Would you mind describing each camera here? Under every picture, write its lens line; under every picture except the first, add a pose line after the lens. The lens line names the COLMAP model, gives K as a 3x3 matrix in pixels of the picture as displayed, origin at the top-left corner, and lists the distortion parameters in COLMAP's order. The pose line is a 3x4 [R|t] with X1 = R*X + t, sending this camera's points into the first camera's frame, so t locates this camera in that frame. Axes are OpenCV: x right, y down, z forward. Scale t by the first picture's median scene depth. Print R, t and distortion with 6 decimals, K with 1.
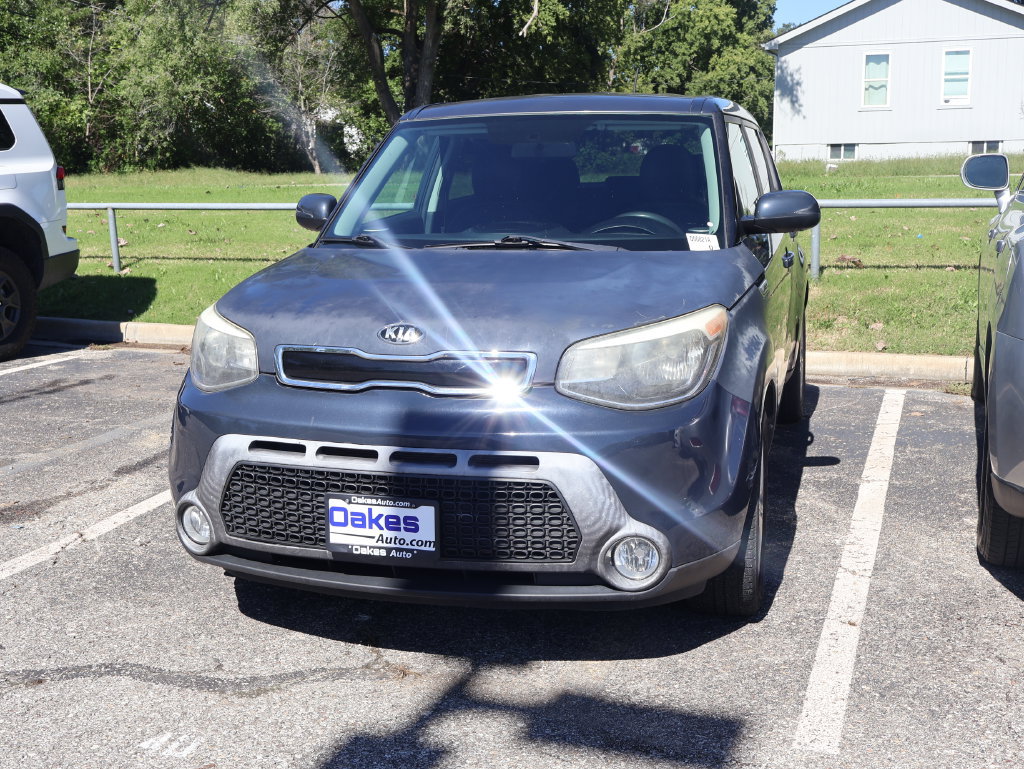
lens RADIAL K [[1205.9, 0, 506.7], [0, 1205.9, 384.2], [0, 0, 1]] dist [0.001015, -0.013020]
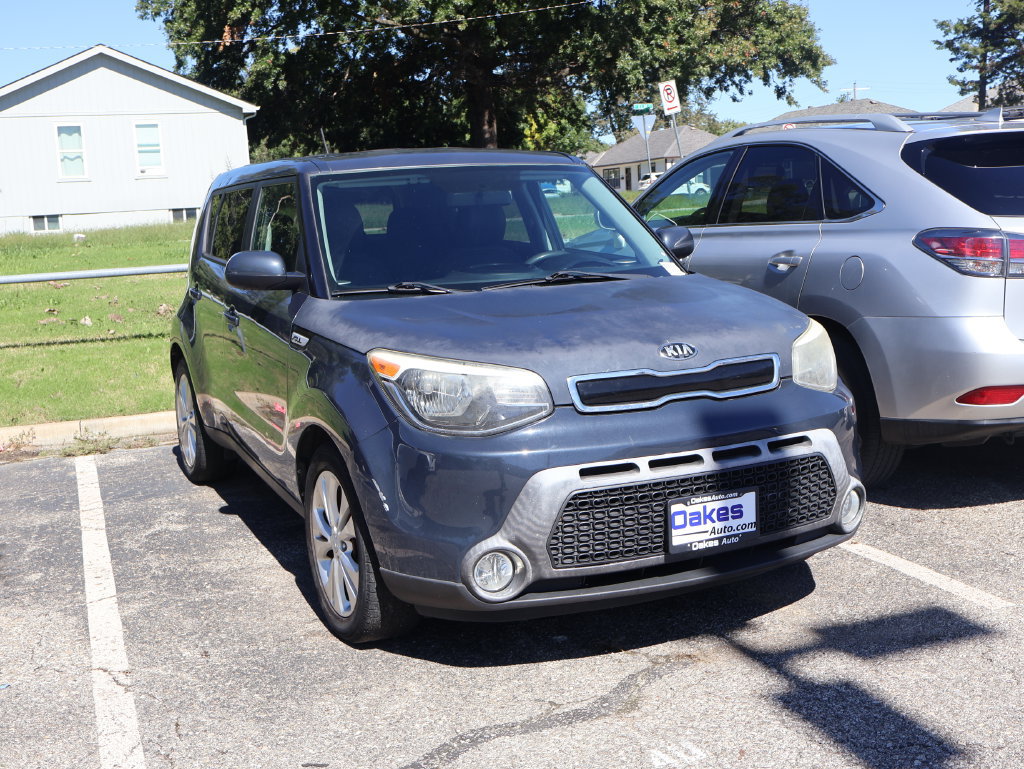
lens RADIAL K [[1206.3, 0, 507.3], [0, 1206.3, 389.9], [0, 0, 1]] dist [0.000856, -0.000661]
pose [[0.754056, -0.121567, 0.645462, -0.883860], [0.156280, 0.987707, 0.003453, -0.032854], [-0.637947, 0.098269, 0.763785, 0.231832]]
